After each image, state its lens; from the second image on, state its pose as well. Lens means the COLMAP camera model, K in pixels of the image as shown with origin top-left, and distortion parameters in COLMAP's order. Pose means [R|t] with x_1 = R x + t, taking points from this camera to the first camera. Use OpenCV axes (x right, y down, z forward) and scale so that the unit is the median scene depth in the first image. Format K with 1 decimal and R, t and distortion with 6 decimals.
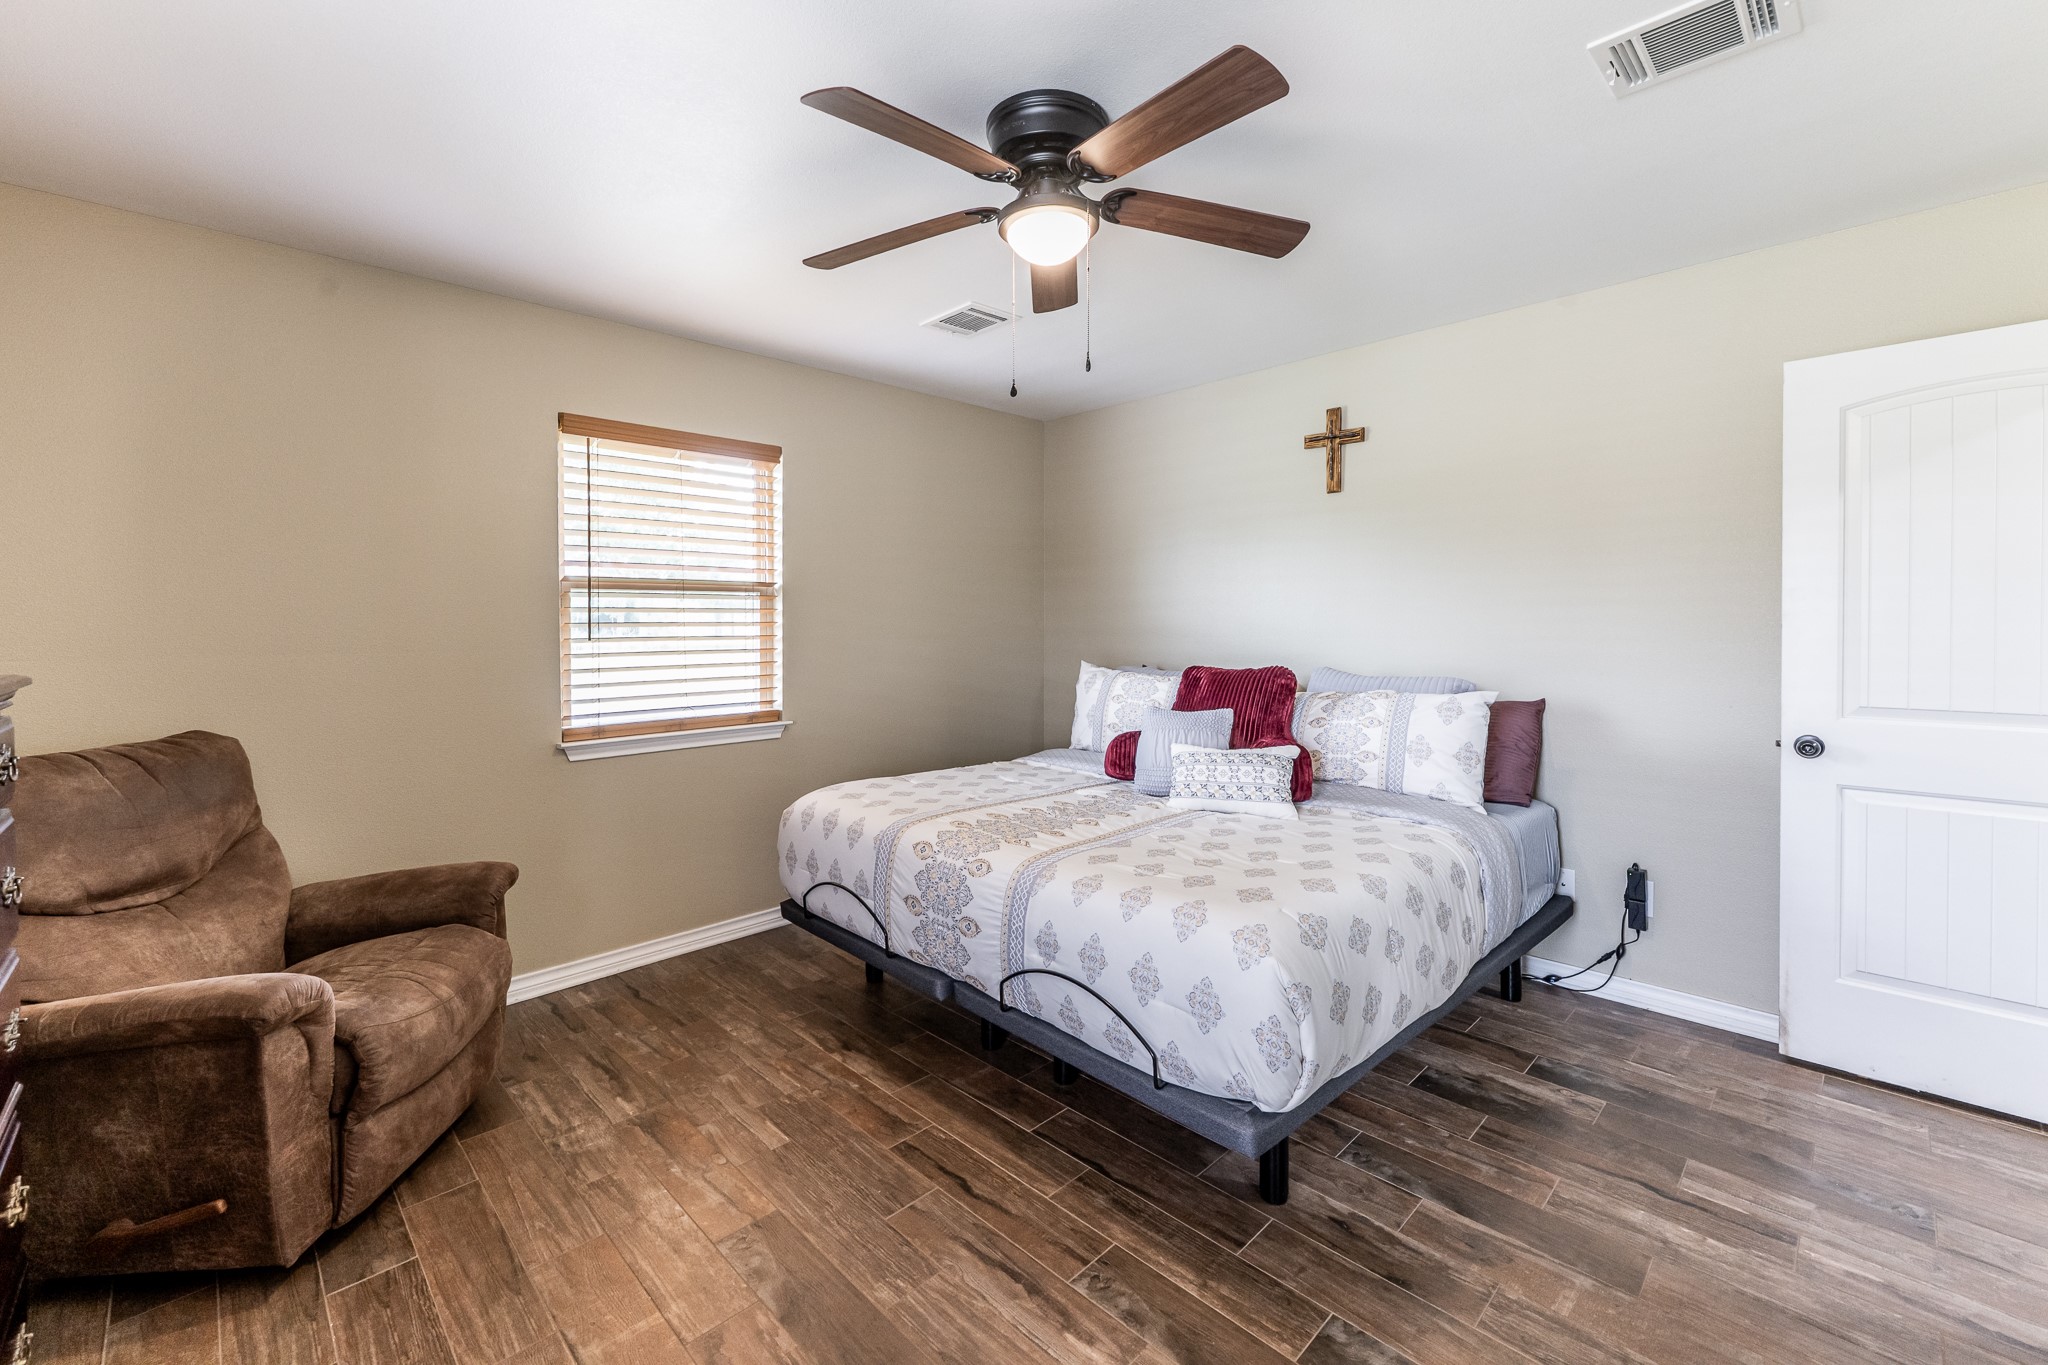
lens RADIAL K [[849.4, 0, 998.5], [0, 849.4, 624.9], [0, 0, 1]] dist [-0.002760, 0.000449]
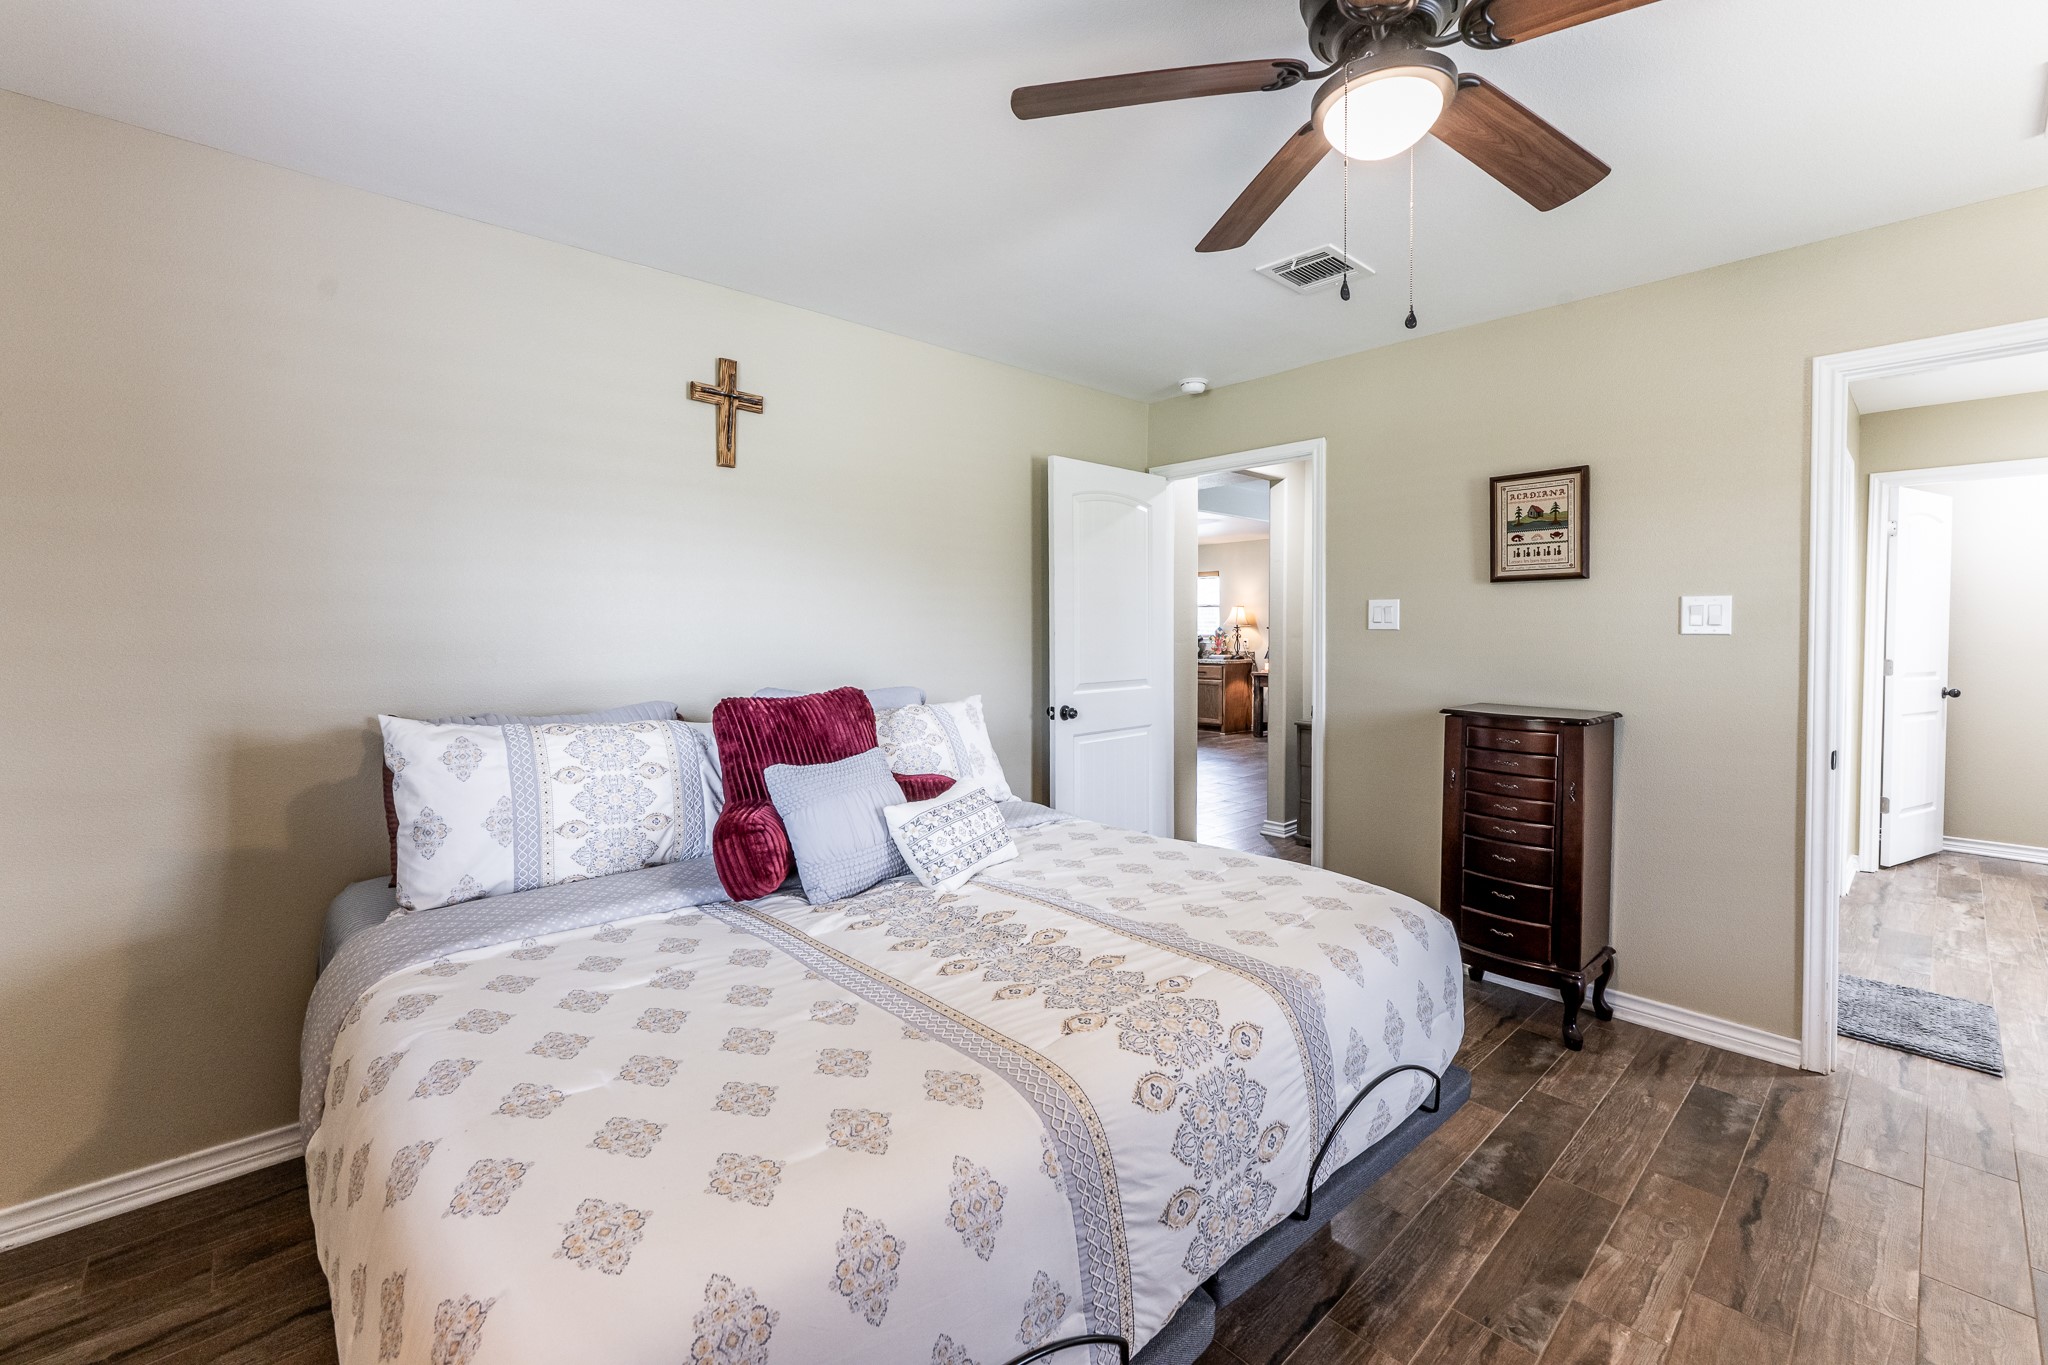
lens RADIAL K [[849.4, 0, 1024.9], [0, 849.4, 651.4], [0, 0, 1]] dist [-0.002760, 0.000449]
pose [[0.032941, -0.023188, 0.999188, -0.608362], [0.013083, 0.999655, 0.022768, -0.000781], [-0.999372, 0.012323, 0.033233, 1.120377]]
